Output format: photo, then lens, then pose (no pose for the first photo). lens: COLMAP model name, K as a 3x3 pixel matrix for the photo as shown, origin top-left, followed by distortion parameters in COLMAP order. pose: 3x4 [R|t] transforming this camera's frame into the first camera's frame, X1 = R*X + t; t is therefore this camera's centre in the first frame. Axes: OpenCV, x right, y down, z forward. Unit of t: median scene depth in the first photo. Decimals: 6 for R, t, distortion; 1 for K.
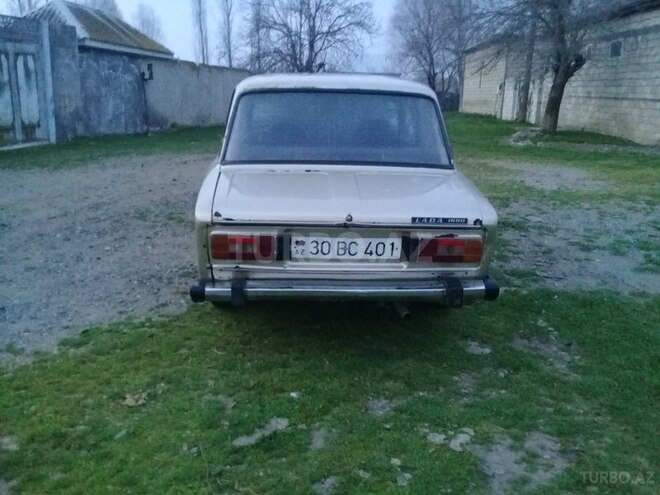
lens RADIAL K [[612.0, 0, 325.3], [0, 612.0, 247.5], [0, 0, 1]] dist [0.092120, -0.198650]
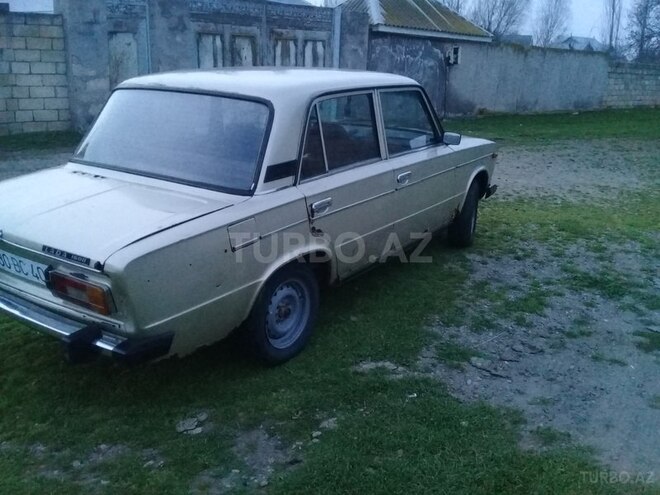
lens RADIAL K [[612.0, 0, 325.3], [0, 612.0, 247.5], [0, 0, 1]] dist [0.092120, -0.198650]
pose [[0.799173, 0.179164, -0.573779, 0.229846], [-0.162729, 0.983389, 0.080412, -0.043312], [0.578655, 0.029108, 0.815053, 0.128358]]
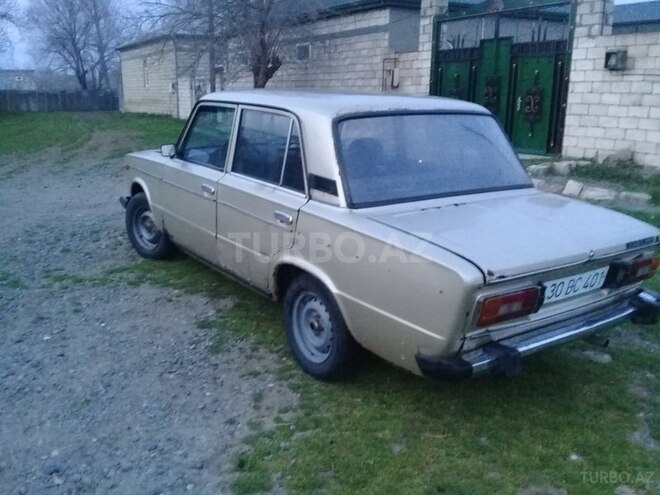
lens RADIAL K [[612.0, 0, 325.3], [0, 612.0, 247.5], [0, 0, 1]] dist [0.092120, -0.198650]
pose [[0.840220, -0.144979, 0.522505, -0.190195], [0.142268, 0.988778, 0.045580, -0.037982], [-0.523249, 0.036039, 0.851417, 0.099412]]
